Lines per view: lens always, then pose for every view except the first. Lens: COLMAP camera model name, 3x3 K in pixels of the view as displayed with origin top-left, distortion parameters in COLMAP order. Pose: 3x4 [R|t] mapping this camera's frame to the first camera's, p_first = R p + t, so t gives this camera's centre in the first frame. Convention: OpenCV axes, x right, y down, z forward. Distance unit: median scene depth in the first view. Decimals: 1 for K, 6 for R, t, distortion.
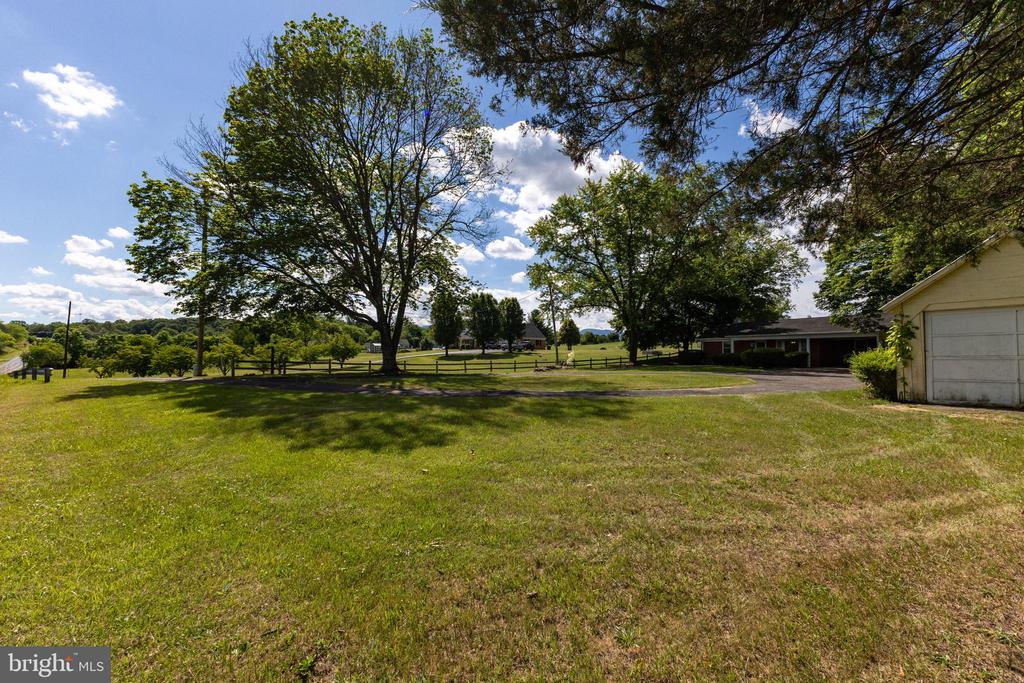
lens RADIAL K [[441.7, 0, 512.0], [0, 441.7, 341.5], [0, 0, 1]] dist [0.016883, -0.005007]
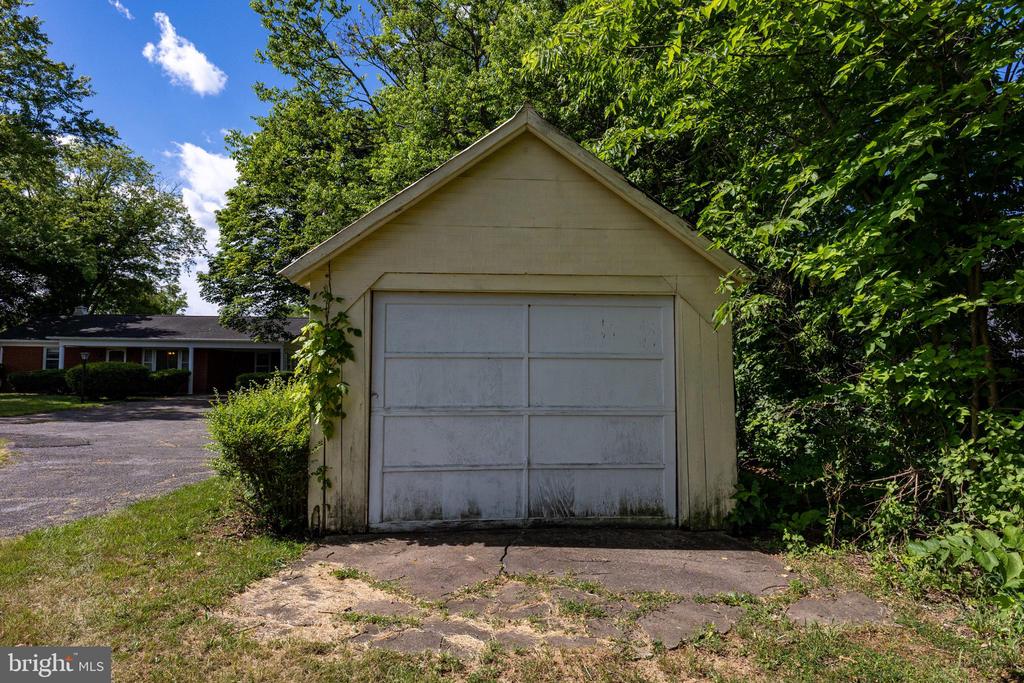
lens RADIAL K [[646.3, 0, 512.0], [0, 646.3, 341.5], [0, 0, 1]] dist [-0.000717, -0.000025]
pose [[0.516714, 0.048112, 0.854805, 0.250020], [-0.037593, 0.998732, -0.033489, -0.004575], [-0.855332, -0.014830, 0.517867, 0.297697]]
